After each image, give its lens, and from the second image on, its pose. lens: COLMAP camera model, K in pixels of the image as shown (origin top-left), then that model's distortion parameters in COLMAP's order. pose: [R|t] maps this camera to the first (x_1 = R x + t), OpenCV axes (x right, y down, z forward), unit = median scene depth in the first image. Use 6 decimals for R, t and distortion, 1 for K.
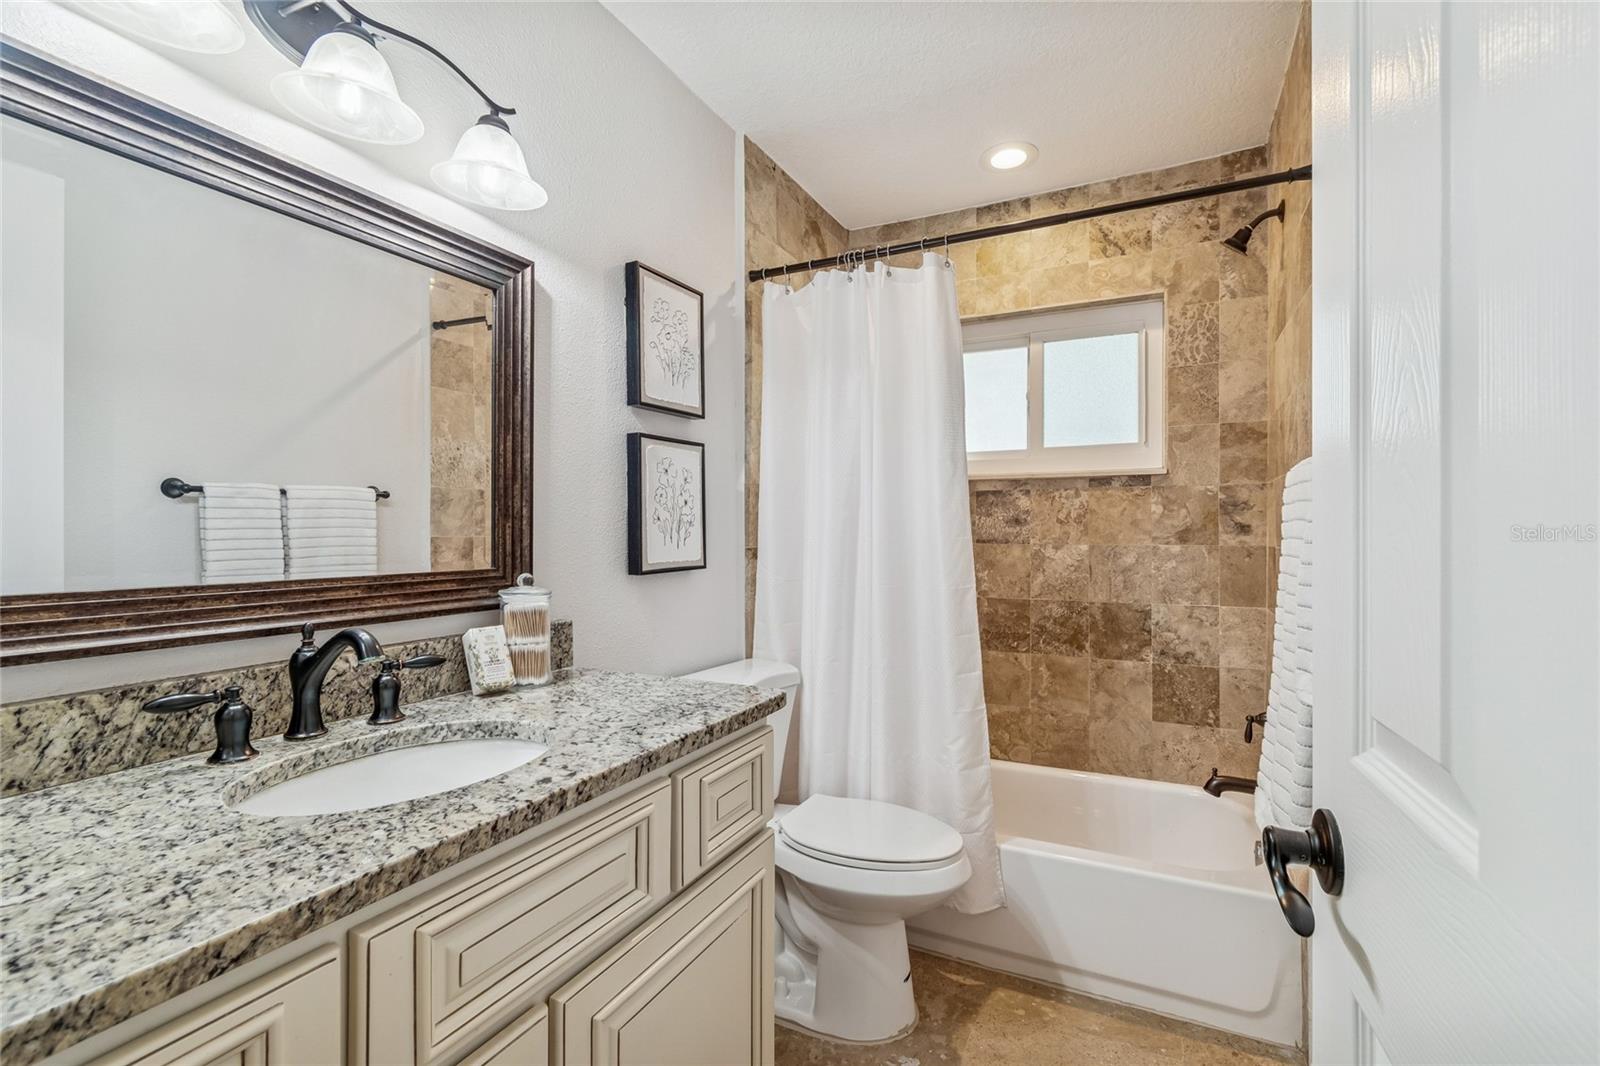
lens RADIAL K [[715.1, 0, 800.0], [0, 715.1, 533.5], [0, 0, 1]] dist [0.000745, -0.001507]
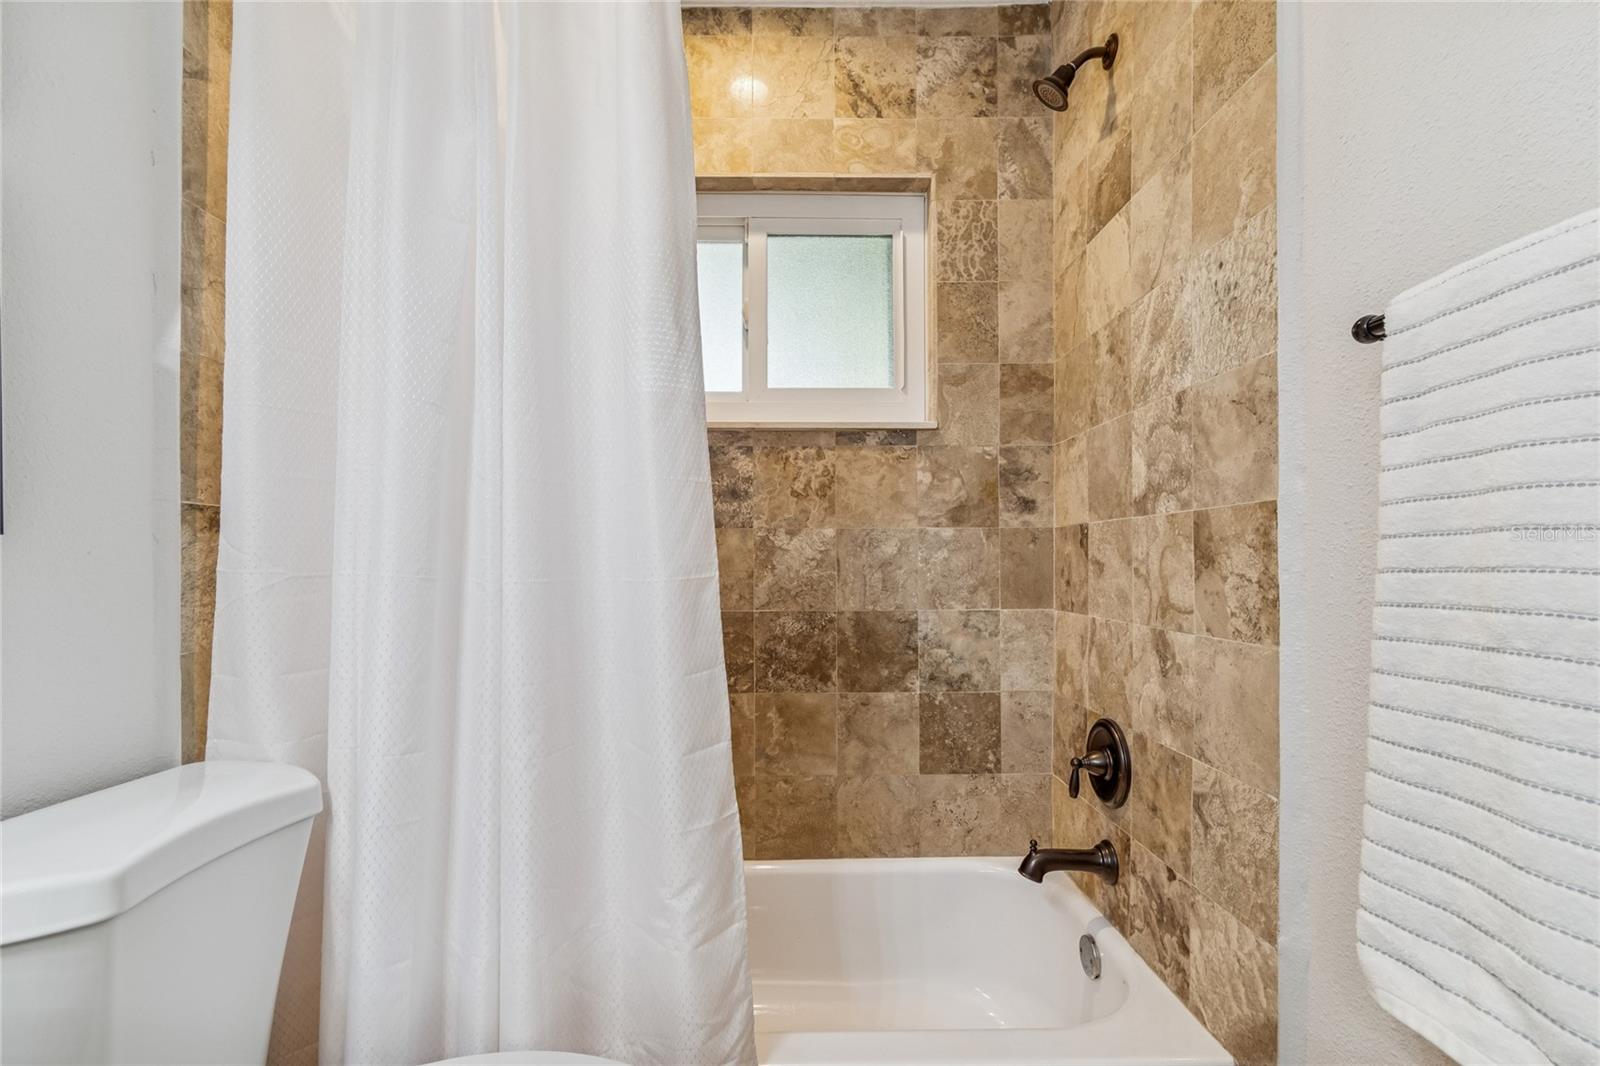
lens RADIAL K [[715.1, 0, 782.0], [0, 715.1, 565.7], [0, 0, 1]] dist [0.000745, -0.001507]
pose [[0.885520, -0.000616, 0.464600, 0.040626], [0.002804, 0.999988, -0.004019, 0.057871], [-0.464592, 0.004861, 0.885511, 0.441623]]
